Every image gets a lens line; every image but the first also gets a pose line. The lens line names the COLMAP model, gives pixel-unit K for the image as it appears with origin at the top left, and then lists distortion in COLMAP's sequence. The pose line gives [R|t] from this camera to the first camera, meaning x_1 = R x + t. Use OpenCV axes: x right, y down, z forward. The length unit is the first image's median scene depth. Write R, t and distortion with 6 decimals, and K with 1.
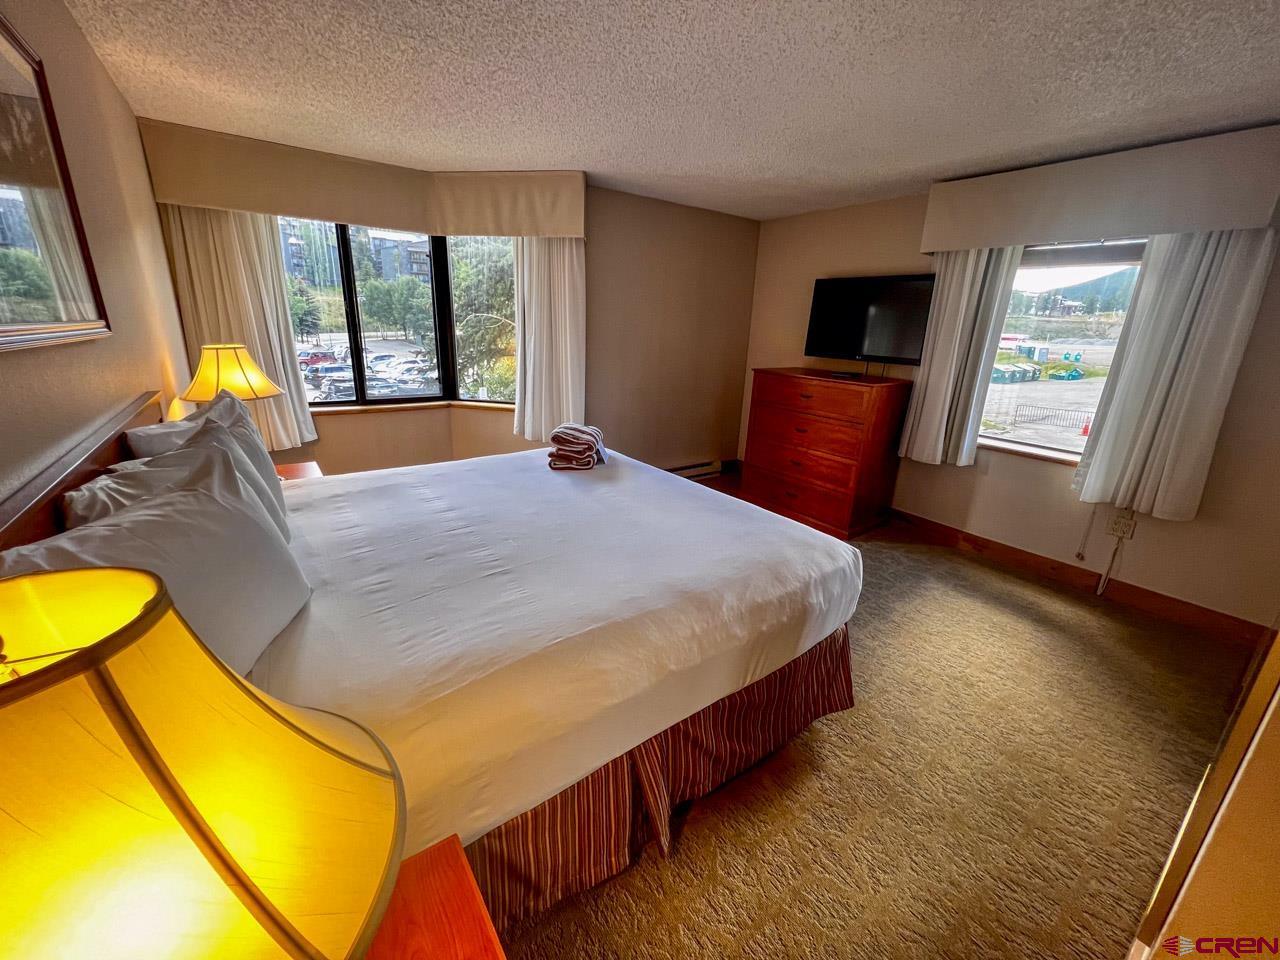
lens RADIAL K [[509.6, 0, 639.3], [0, 509.6, 476.8], [0, 0, 1]] dist [-0.001556, -0.000576]
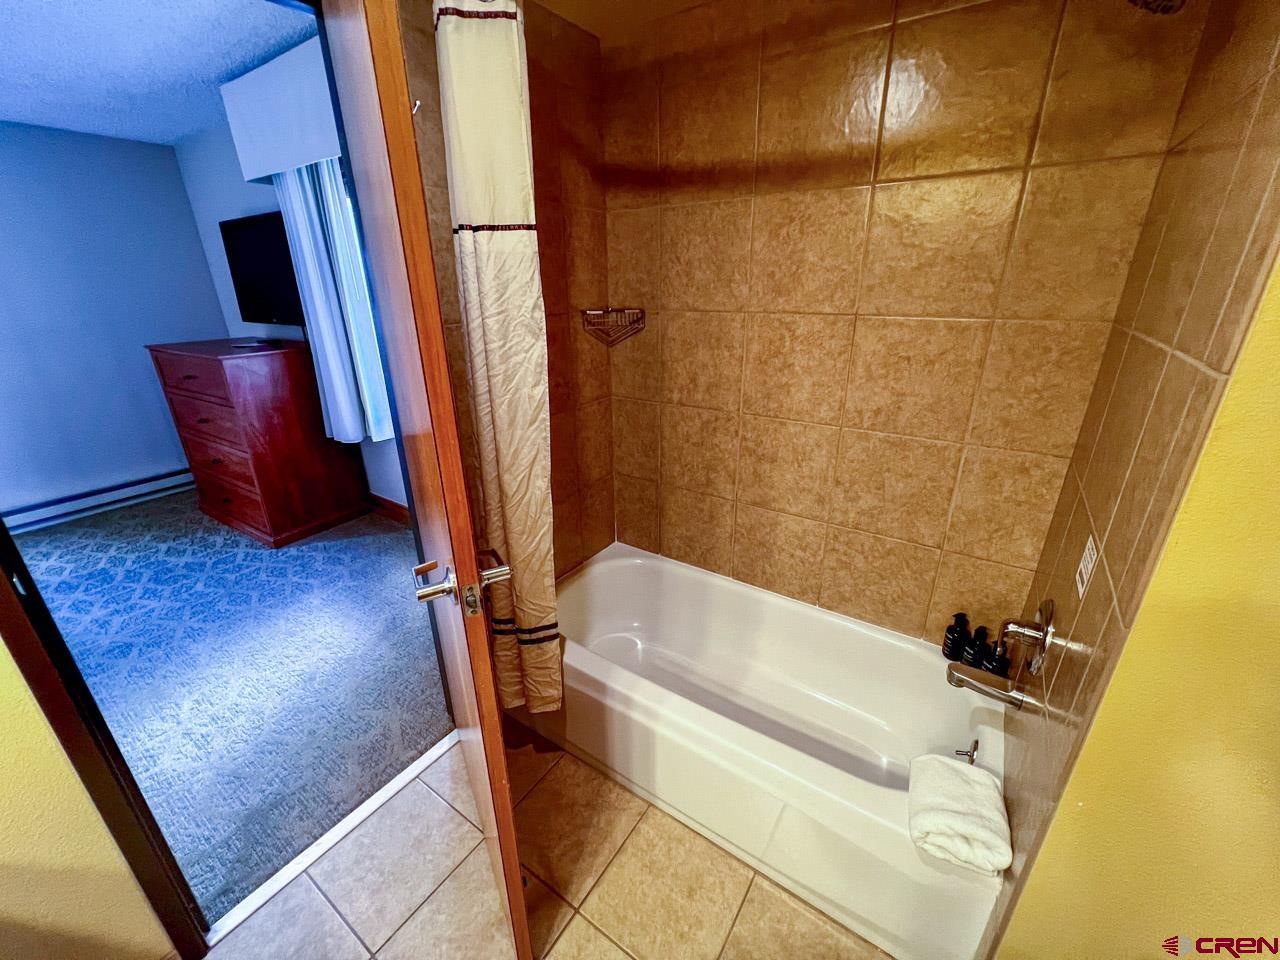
lens RADIAL K [[509.6, 0, 639.5], [0, 509.6, 481.4], [0, 0, 1]] dist [-0.001556, -0.000576]
pose [[0.934599, -0.178180, 0.307858, 0.737419], [0.149892, 0.982176, 0.113416, 0.012043], [-0.322579, -0.059853, 0.944648, 0.033692]]
